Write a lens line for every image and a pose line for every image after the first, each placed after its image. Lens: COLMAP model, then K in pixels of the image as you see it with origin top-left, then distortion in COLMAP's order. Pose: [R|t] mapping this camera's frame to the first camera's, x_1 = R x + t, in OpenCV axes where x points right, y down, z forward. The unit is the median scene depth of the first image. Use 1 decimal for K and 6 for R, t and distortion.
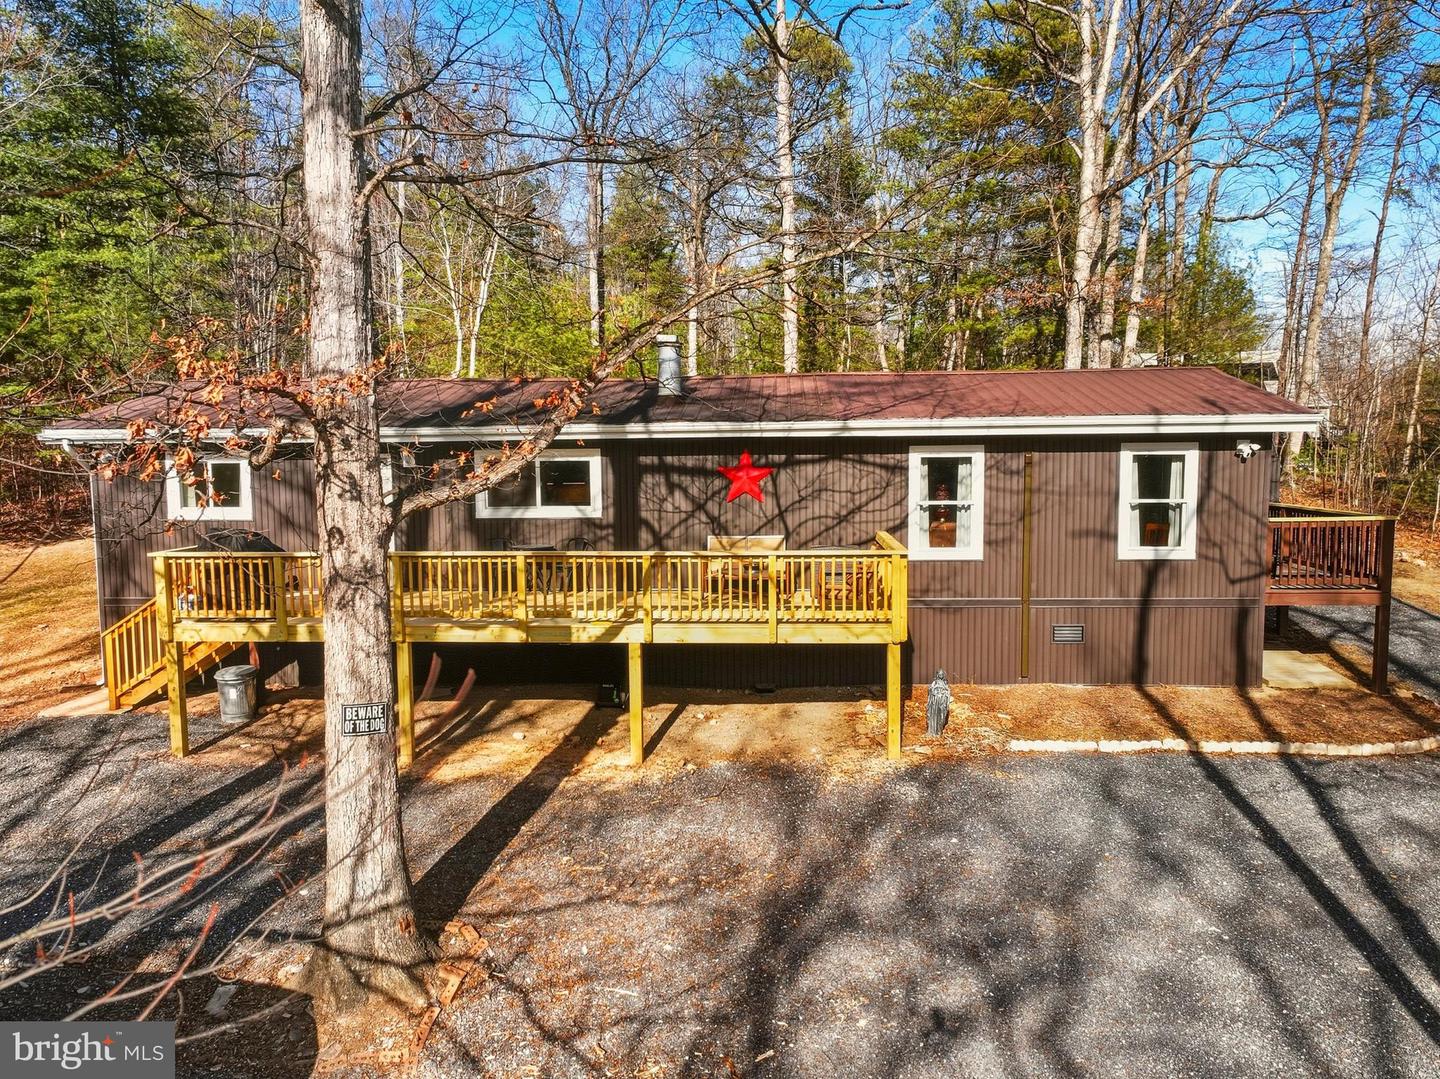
lens RADIAL K [[1014.1, 0, 720.0], [0, 1014.1, 539.5], [0, 0, 1]] dist [0.007349, 0.000073]
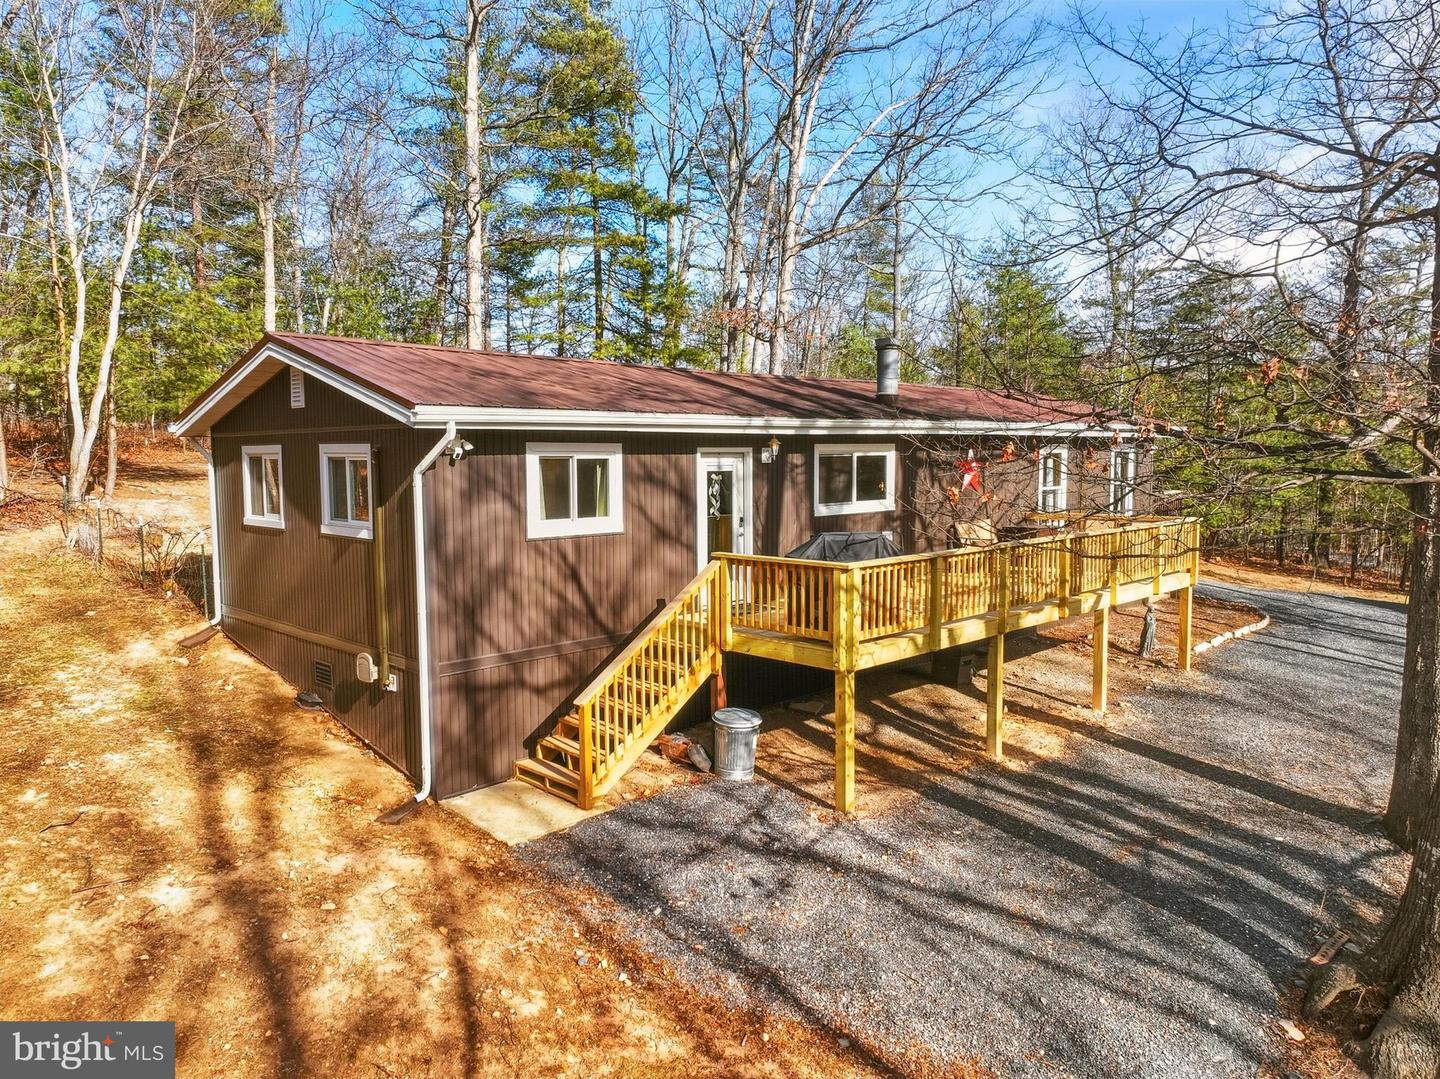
lens RADIAL K [[1014.1, 0, 720.0], [0, 1014.1, 539.5], [0, 0, 1]] dist [0.007349, 0.000073]
pose [[0.659607, -0.060020, 0.749211, -1.013441], [0.065880, 0.997587, 0.021916, -0.026468], [-0.748718, 0.034903, 0.661969, 0.444840]]
